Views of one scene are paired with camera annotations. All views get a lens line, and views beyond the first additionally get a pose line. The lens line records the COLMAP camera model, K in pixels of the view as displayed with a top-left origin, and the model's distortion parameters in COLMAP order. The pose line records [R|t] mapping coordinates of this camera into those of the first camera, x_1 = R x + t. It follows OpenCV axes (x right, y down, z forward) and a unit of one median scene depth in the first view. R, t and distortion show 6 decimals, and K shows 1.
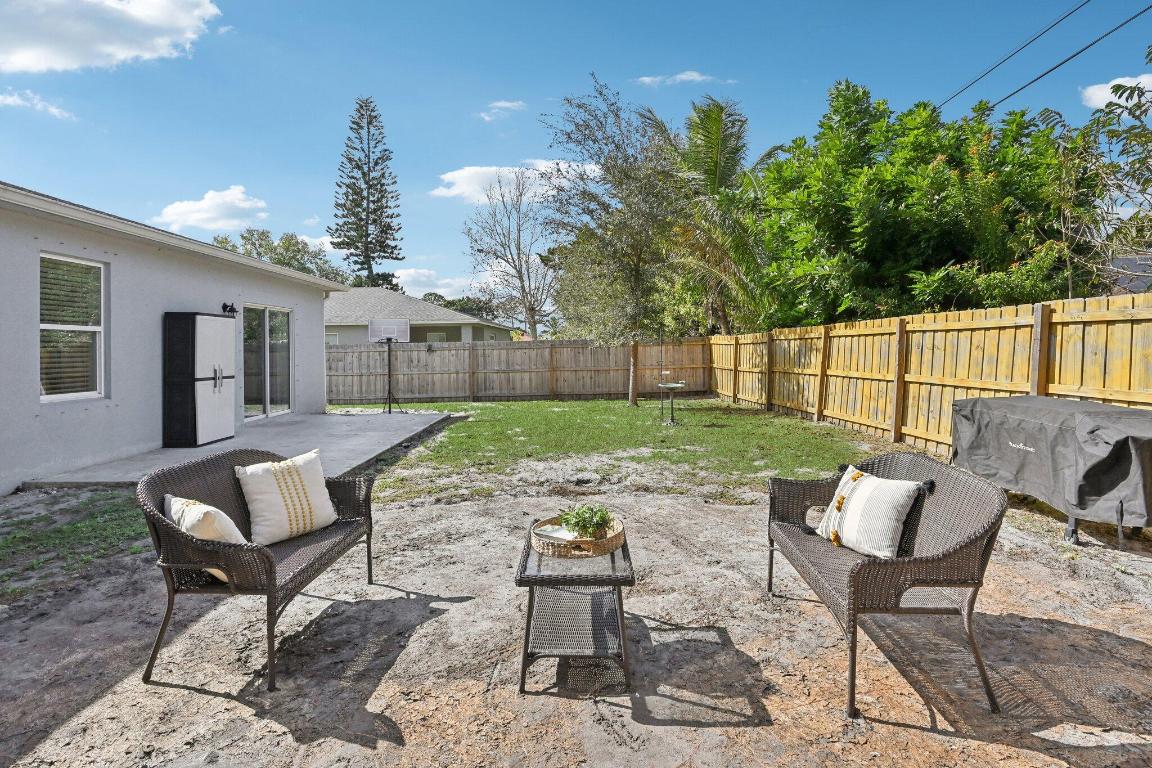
lens RADIAL K [[602.1, 0, 572.4], [0, 602.1, 355.6], [0, 0, 1]] dist [-0.000453, 0.000097]
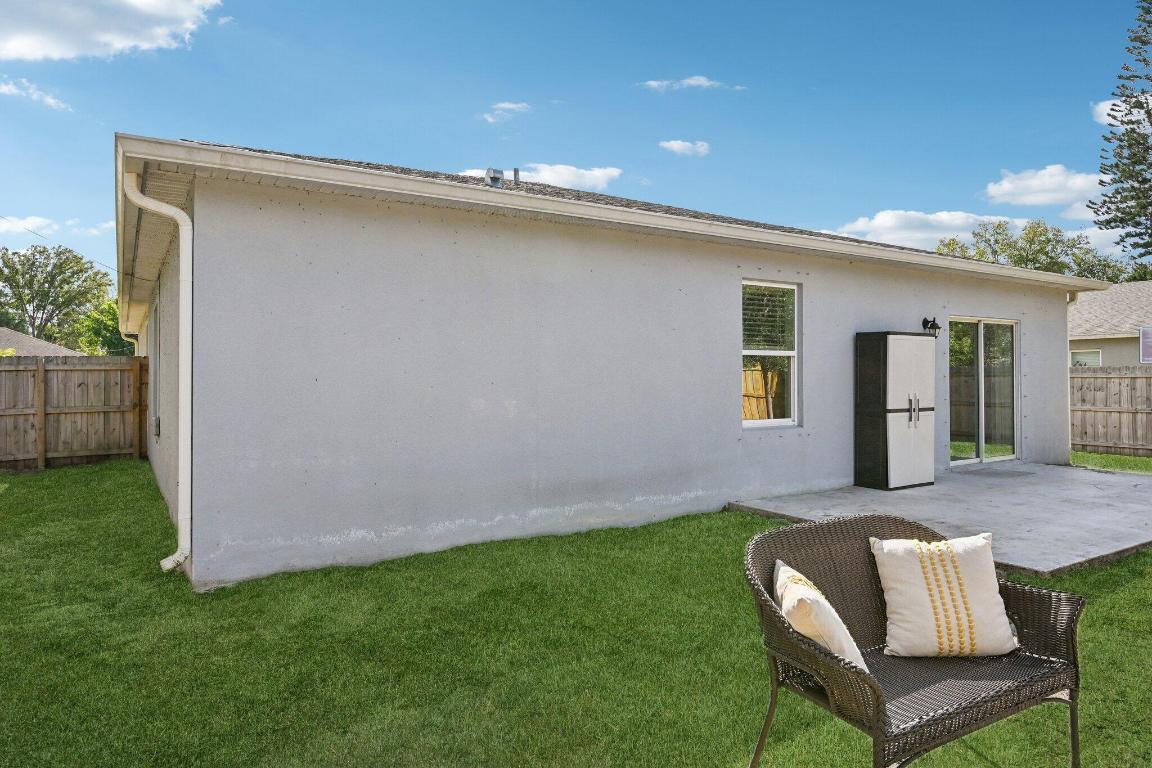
lens RADIAL K [[717.6, 0, 576.0], [0, 717.6, 384.0], [0, 0, 1]] dist [-0.002078, -0.002341]
pose [[0.524065, 0.015794, -0.851532, 0.003215], [-0.009019, 0.999875, 0.012995, -0.007229], [0.851630, 0.000870, 0.524142, 0.100067]]
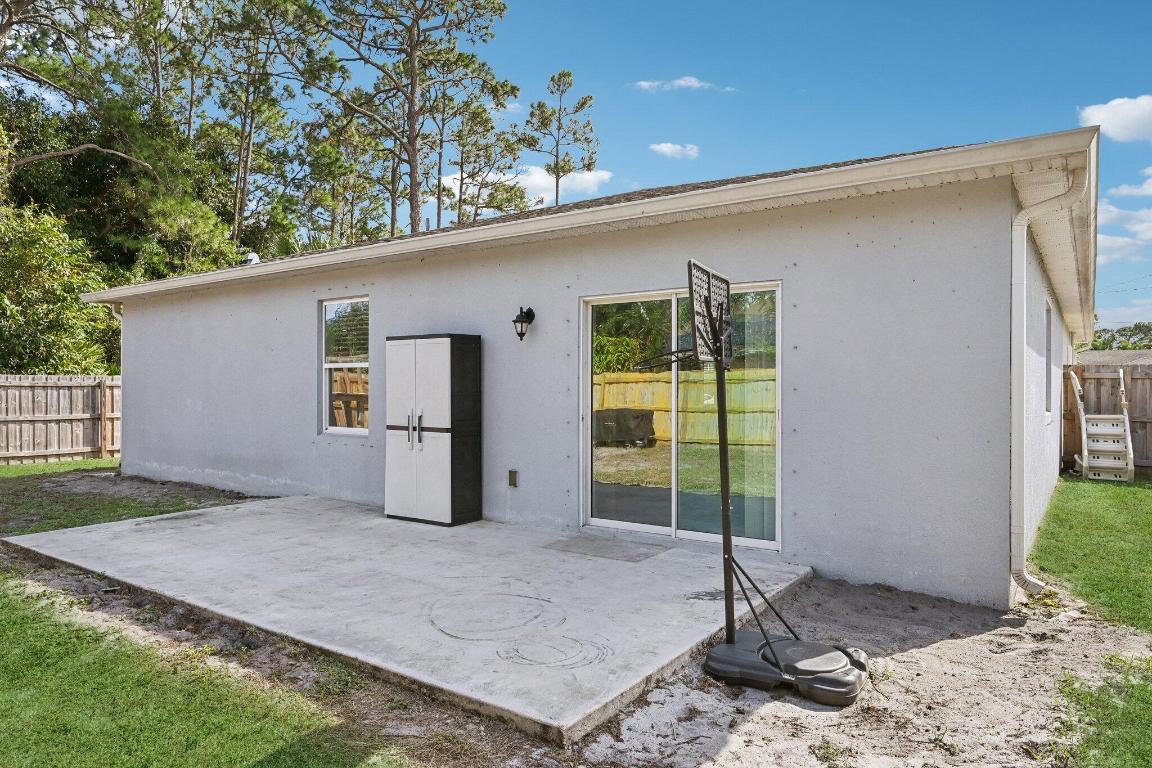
lens RADIAL K [[717.6, 0, 576.0], [0, 717.6, 384.0], [0, 0, 1]] dist [-0.002078, -0.002341]
pose [[-0.570603, 0.011411, -0.821146, -0.026430], [-0.000222, 0.999901, 0.014050, -0.026374], [0.821226, 0.008200, -0.570545, 1.717231]]
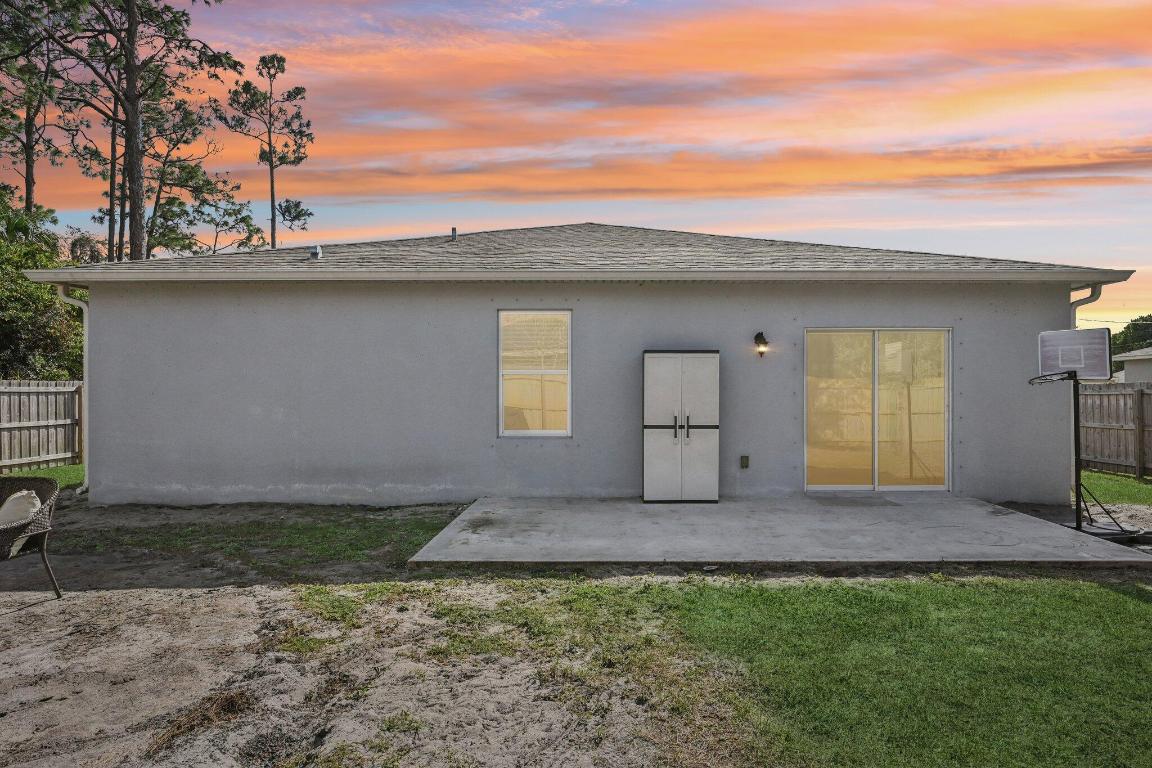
lens RADIAL K [[687.7, 0, 576.0], [0, 687.7, 384.0], [0, 0, 1]] dist [-0.001181, -0.000067]
pose [[-0.009848, 0.011121, -0.999890, 0.387134], [-0.010038, 0.999887, 0.011220, -0.033076], [0.999901, 0.010147, -0.009735, 0.919038]]
